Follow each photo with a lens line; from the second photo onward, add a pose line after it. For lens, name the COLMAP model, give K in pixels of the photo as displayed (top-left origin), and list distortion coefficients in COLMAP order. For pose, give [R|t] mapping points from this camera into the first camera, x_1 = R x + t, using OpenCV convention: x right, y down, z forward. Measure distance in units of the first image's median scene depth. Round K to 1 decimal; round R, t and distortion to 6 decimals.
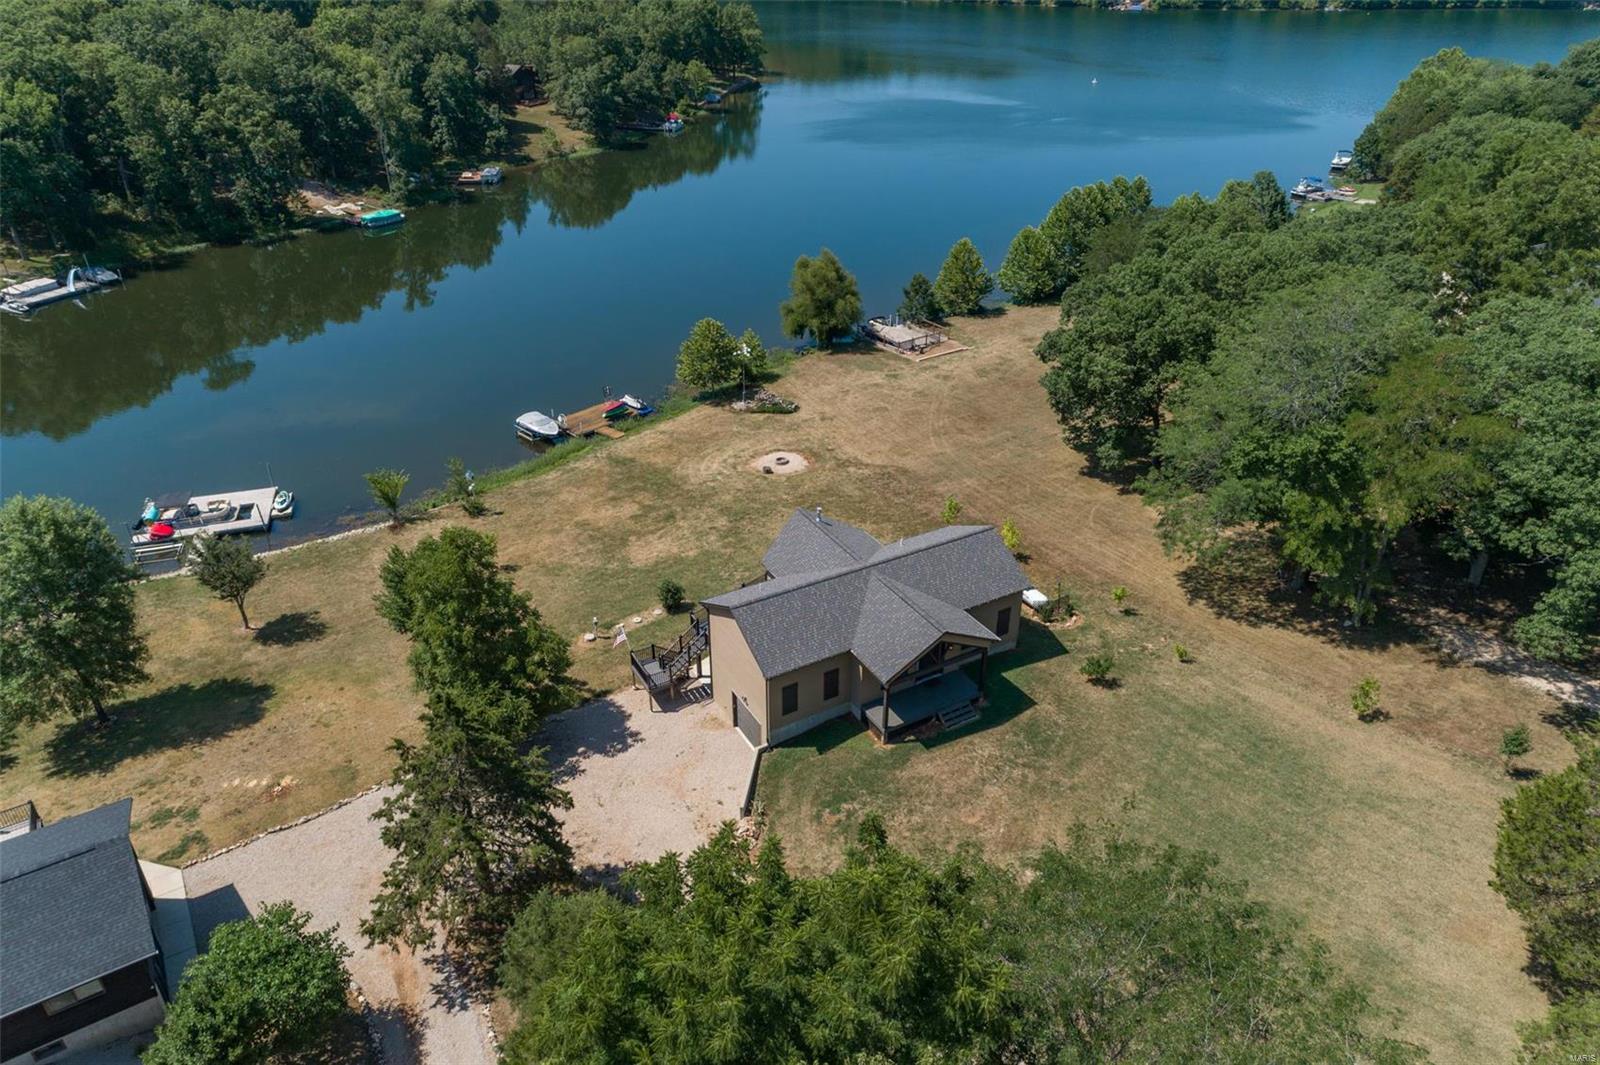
lens RADIAL K [[1080.3, 0, 801.3], [0, 1080.3, 531.8], [0, 0, 1]] dist [0.023031, 0.012414]
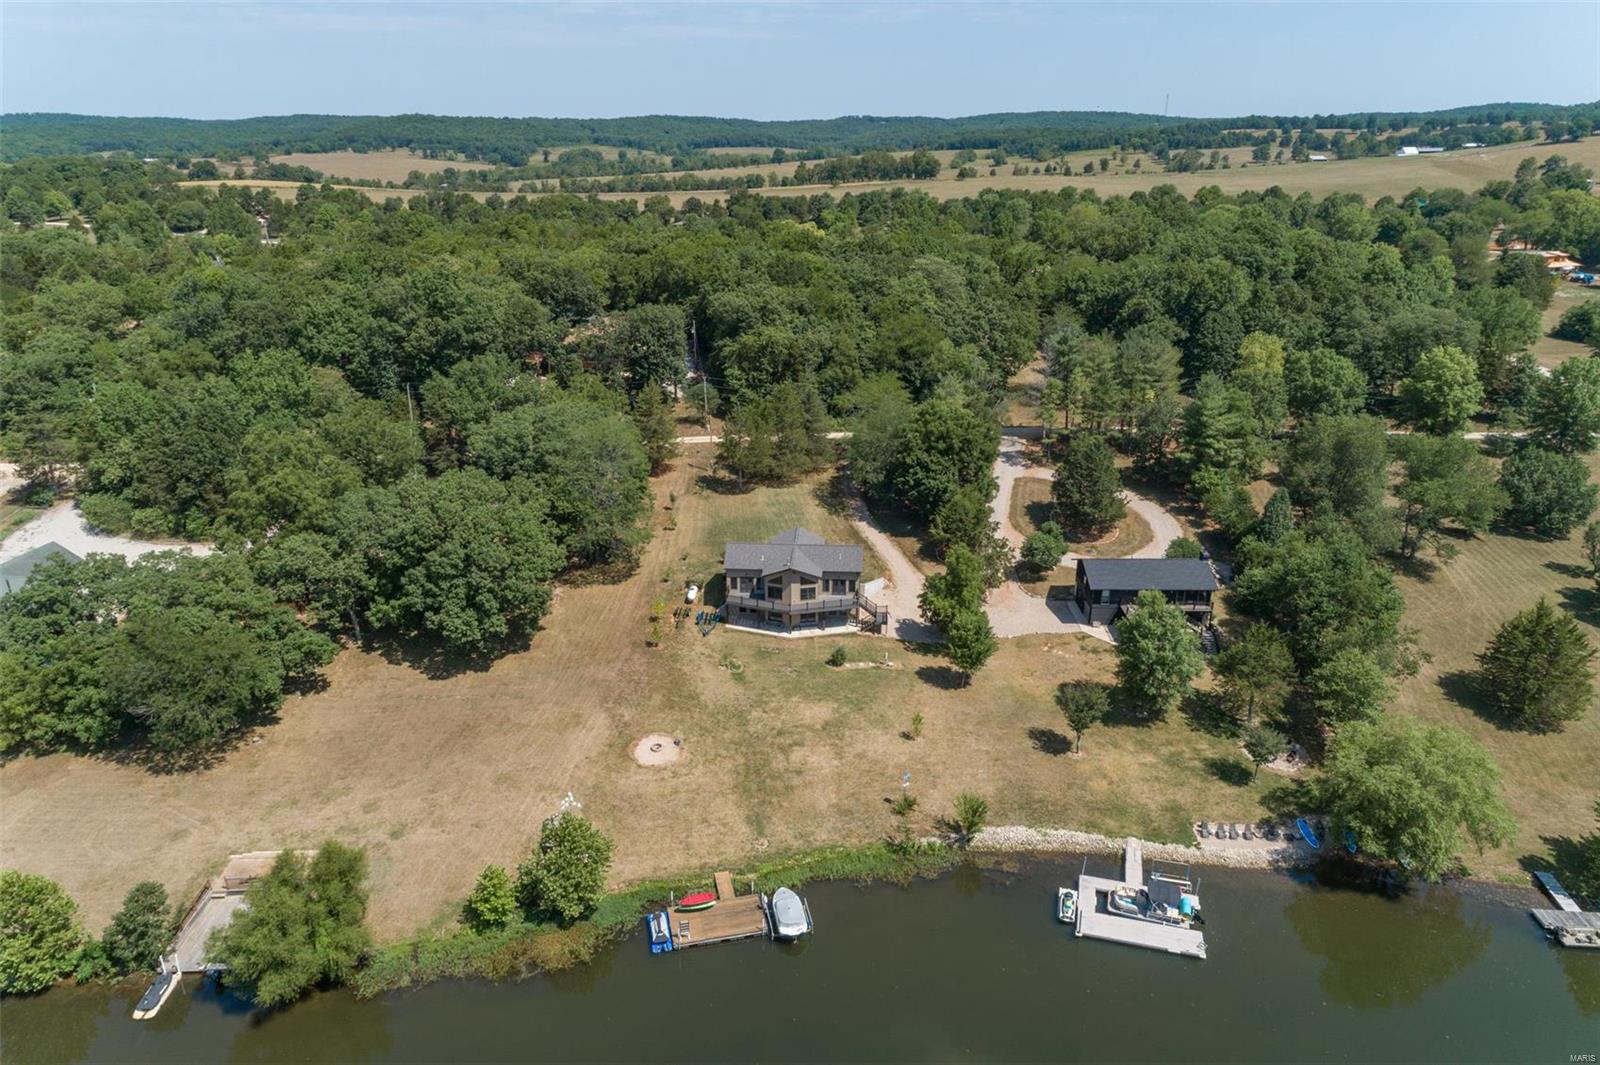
lens RADIAL K [[1080.3, 0, 802.0], [0, 1080.3, 536.3], [0, 0, 1]] dist [0.023031, 0.012414]
pose [[-0.839076, -0.194474, 0.508067, -0.526246], [0.267633, 0.665525, 0.696742, -0.744528], [-0.473630, 0.720594, -0.506378, 1.016487]]
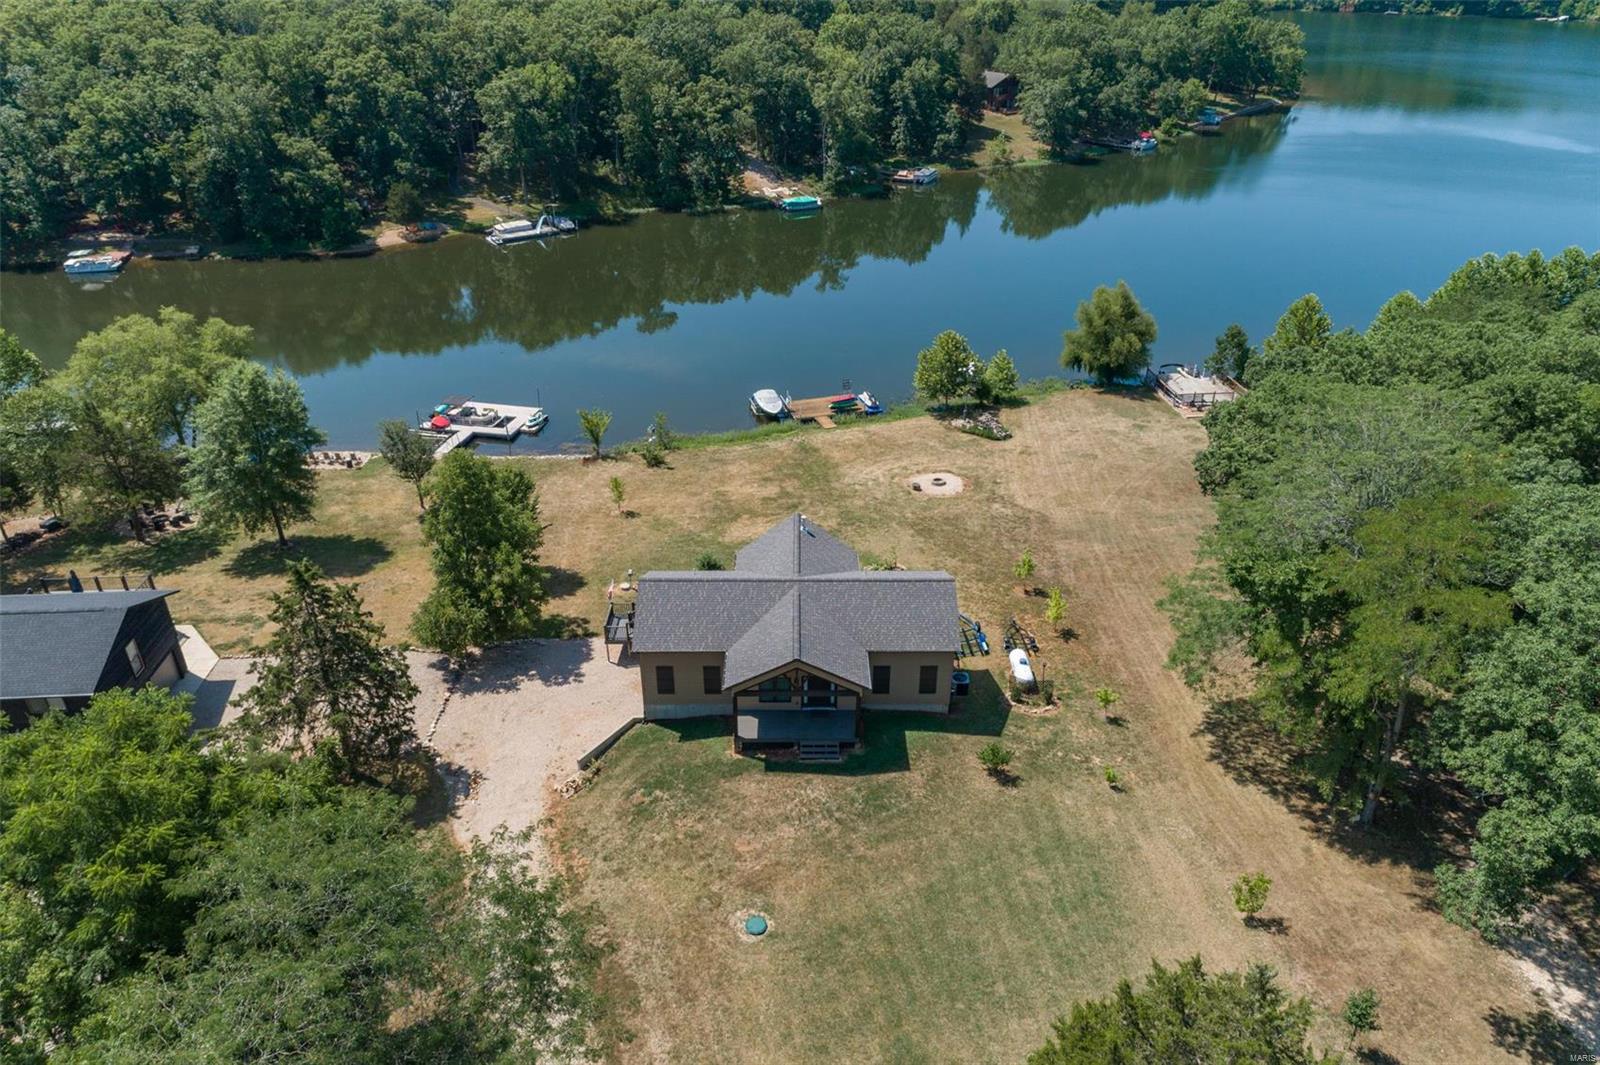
lens RADIAL K [[1080.3, 0, 794.5], [0, 1080.3, 530.8], [0, 0, 1]] dist [0.023031, 0.012414]
pose [[0.867747, 0.243135, -0.433475, 0.227073], [-0.247270, 0.967766, 0.047822, -0.027922], [0.431130, 0.065688, 0.899896, 0.052085]]
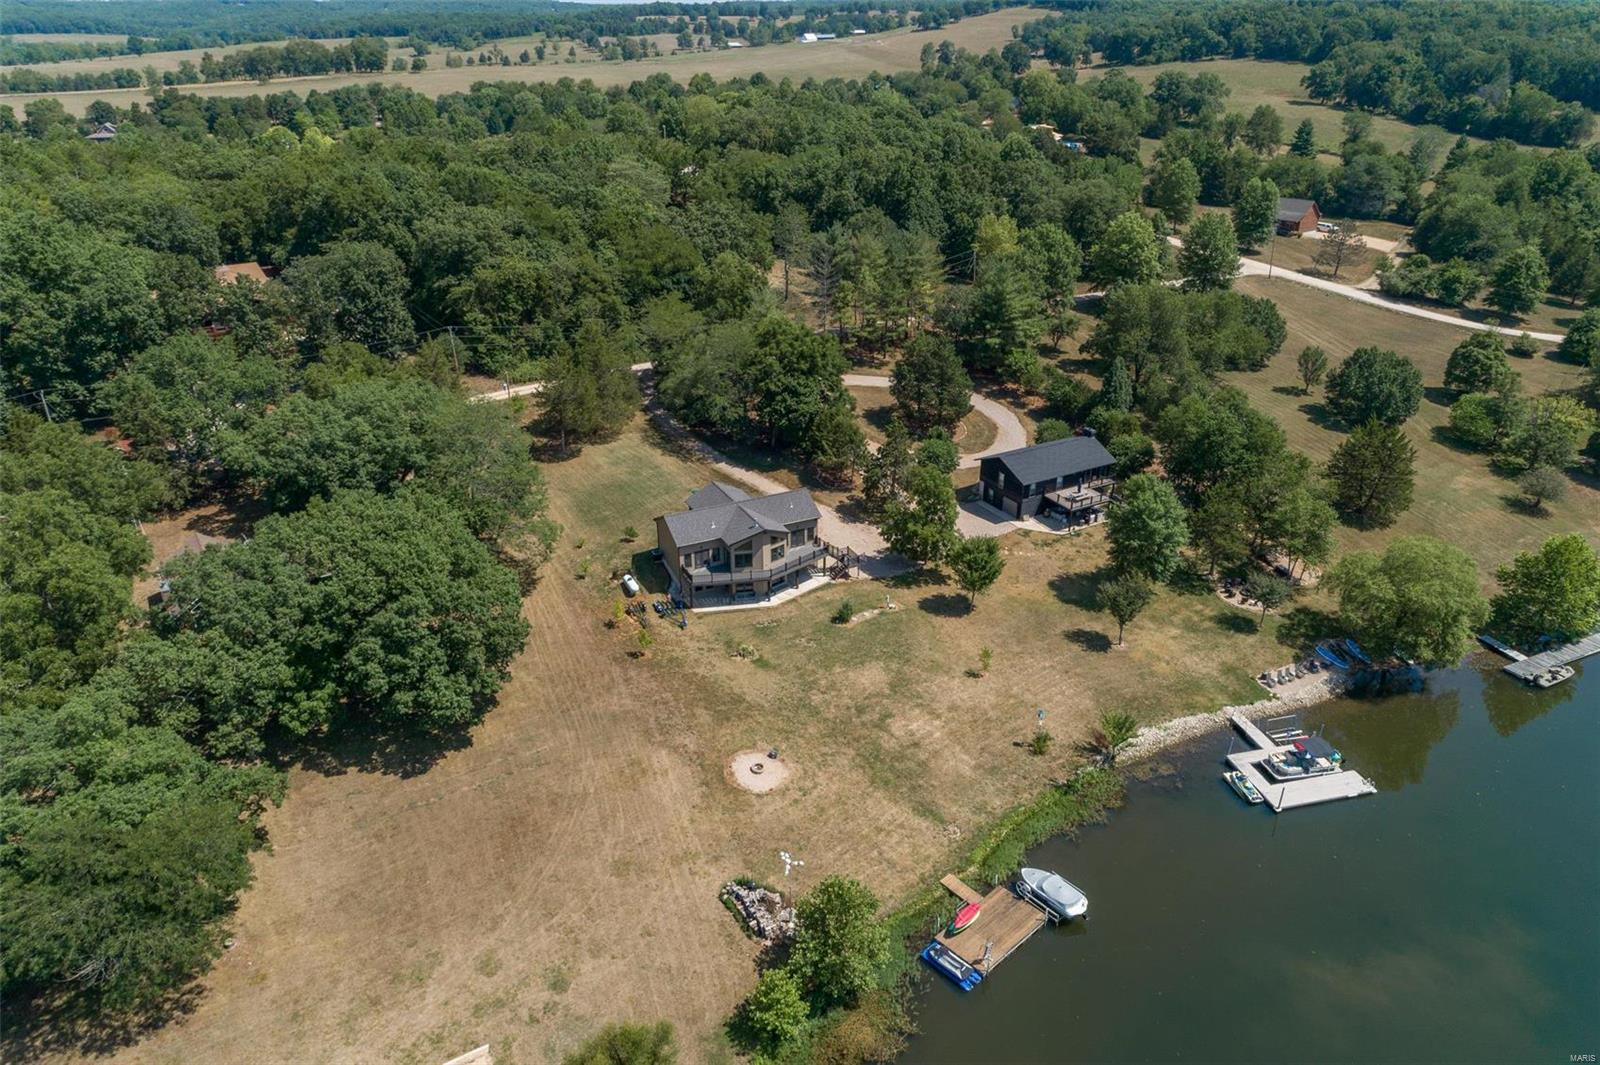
lens RADIAL K [[1080.3, 0, 807.3], [0, 1080.3, 544.2], [0, 0, 1]] dist [0.023031, 0.012414]
pose [[-0.998427, -0.022108, 0.051528, -0.082783], [0.030211, 0.562077, 0.826533, -0.751866], [-0.047236, 0.826789, -0.560525, 1.039658]]
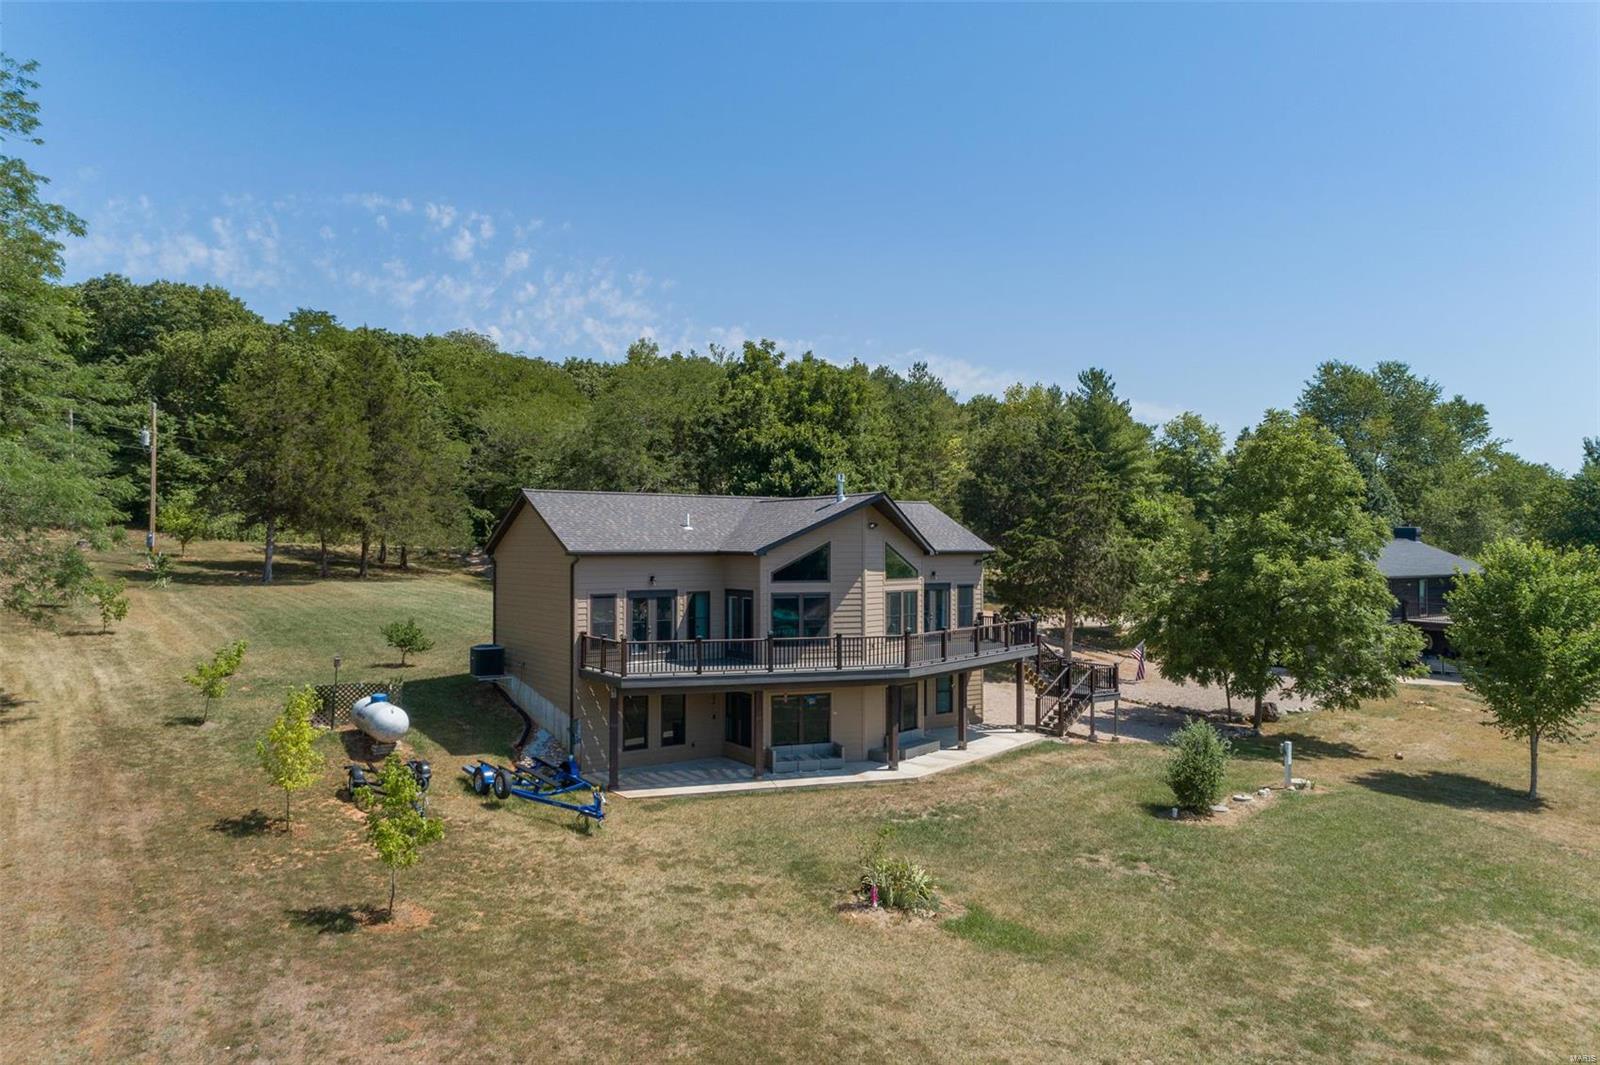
lens RADIAL K [[1080.3, 0, 801.8], [0, 1080.3, 535.2], [0, 0, 1]] dist [0.023031, 0.012414]
pose [[-0.996431, -0.002906, -0.084356, 0.040872], [-0.044106, 0.870029, 0.491023, -0.131180], [0.071965, 0.492992, -0.867053, 0.755602]]
